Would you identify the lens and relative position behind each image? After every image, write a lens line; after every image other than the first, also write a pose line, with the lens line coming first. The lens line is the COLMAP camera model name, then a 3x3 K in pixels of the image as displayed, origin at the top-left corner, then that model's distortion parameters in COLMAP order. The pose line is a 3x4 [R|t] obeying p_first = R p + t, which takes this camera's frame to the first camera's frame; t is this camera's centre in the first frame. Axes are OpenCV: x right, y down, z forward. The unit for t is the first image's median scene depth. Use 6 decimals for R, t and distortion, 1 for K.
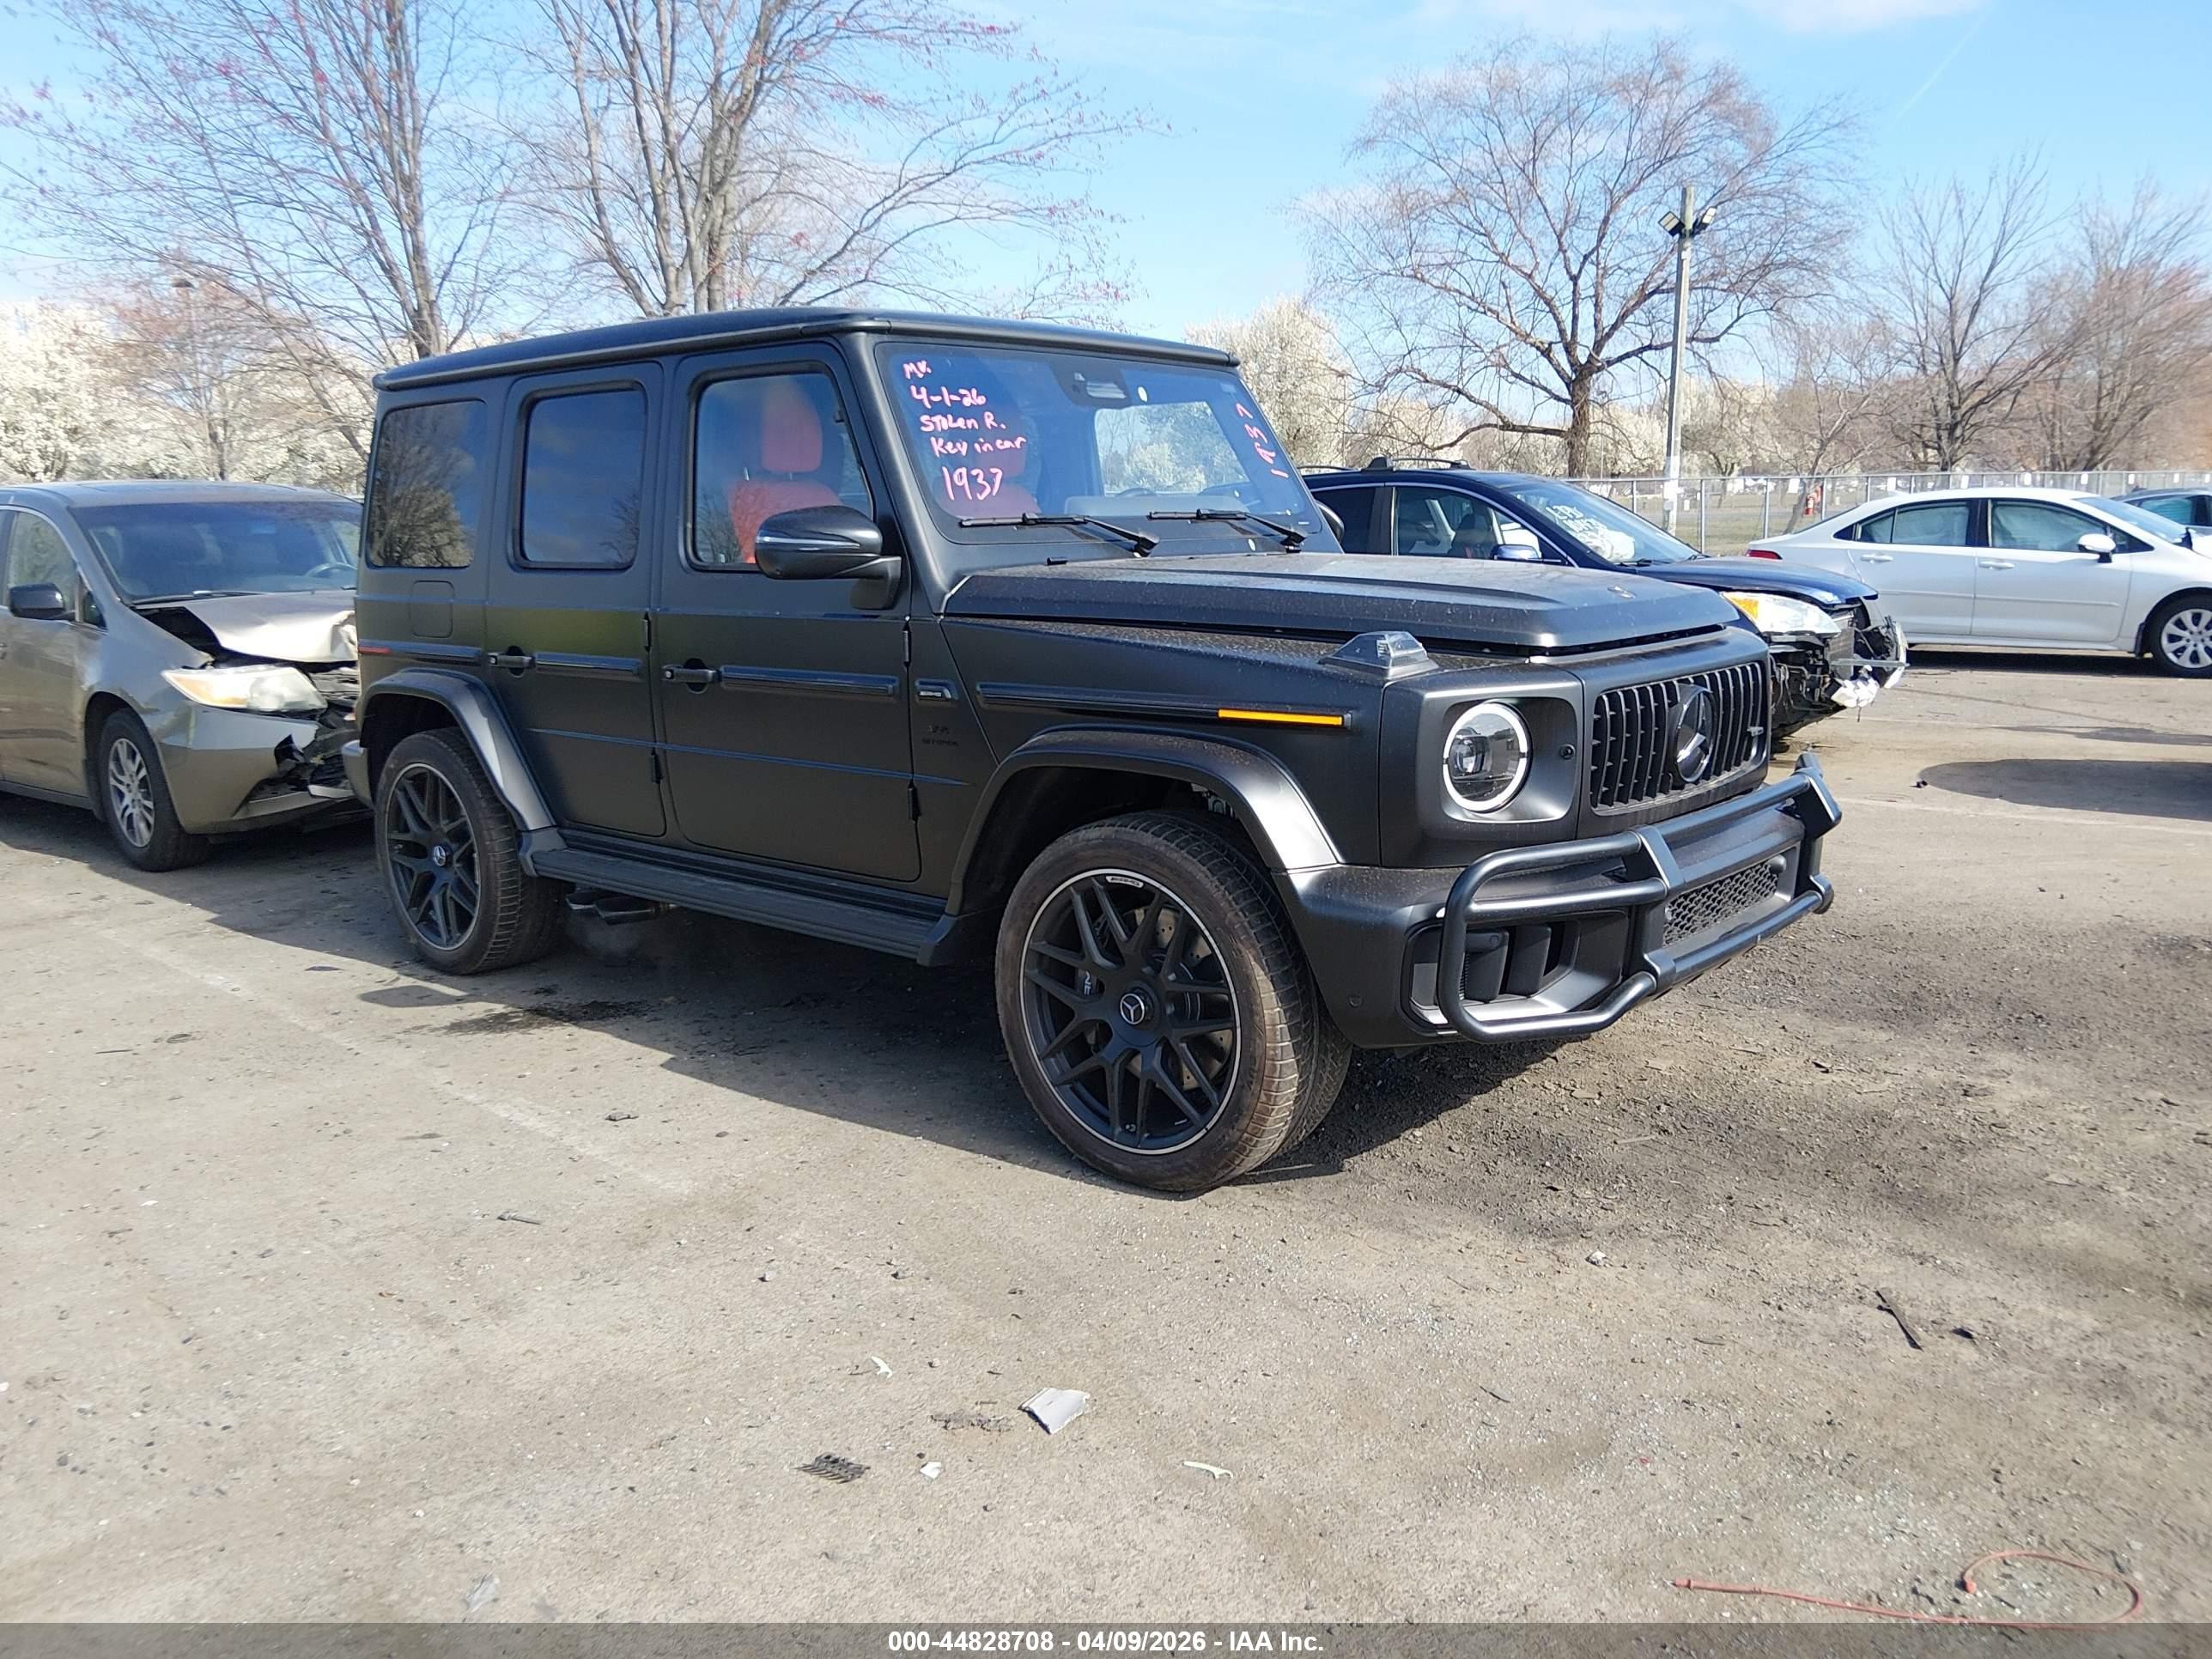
lens RADIAL K [[1738.9, 0, 1106.0], [0, 1738.9, 829.5], [0, 0, 1]] dist [0.005023, 0.002123]
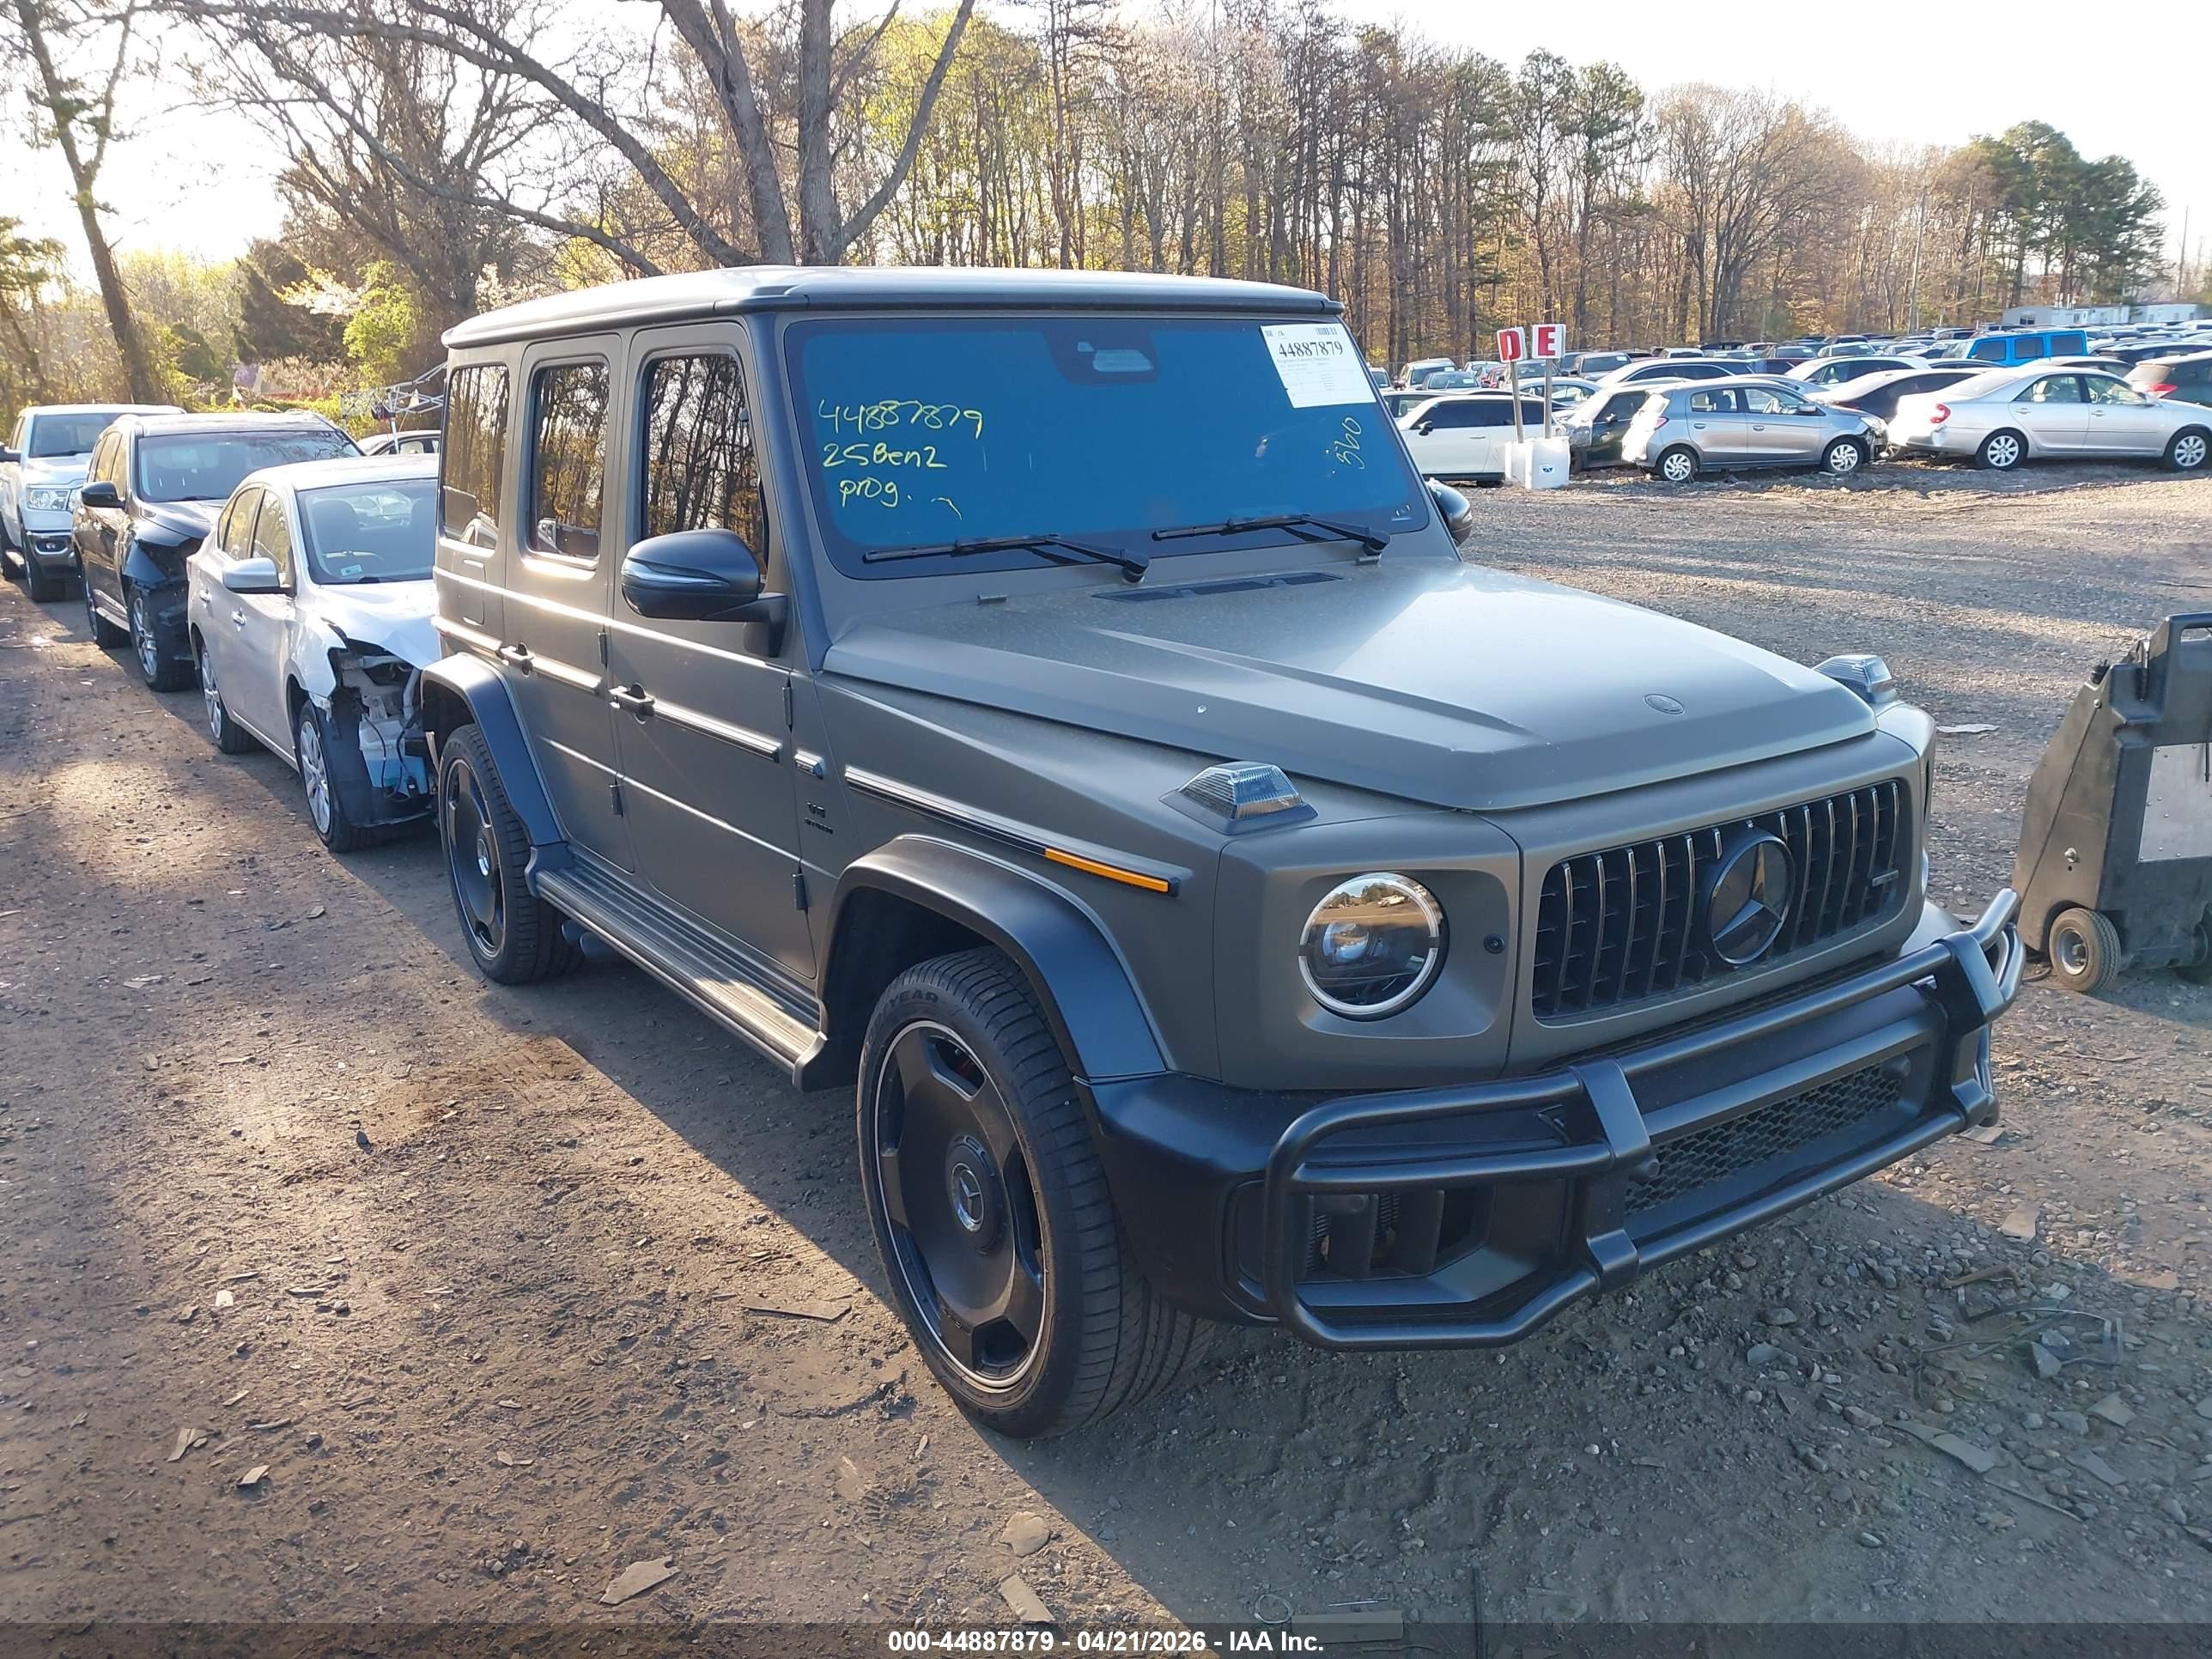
lens RADIAL K [[1738.9, 0, 1106.0], [0, 1738.9, 829.5], [0, 0, 1]] dist [0.005023, 0.002123]
pose [[0.967924, 0.052989, -0.245590, 0.278947], [-0.037208, 0.996960, 0.068462, -0.130018], [0.248471, -0.057128, 0.966953, 0.280153]]
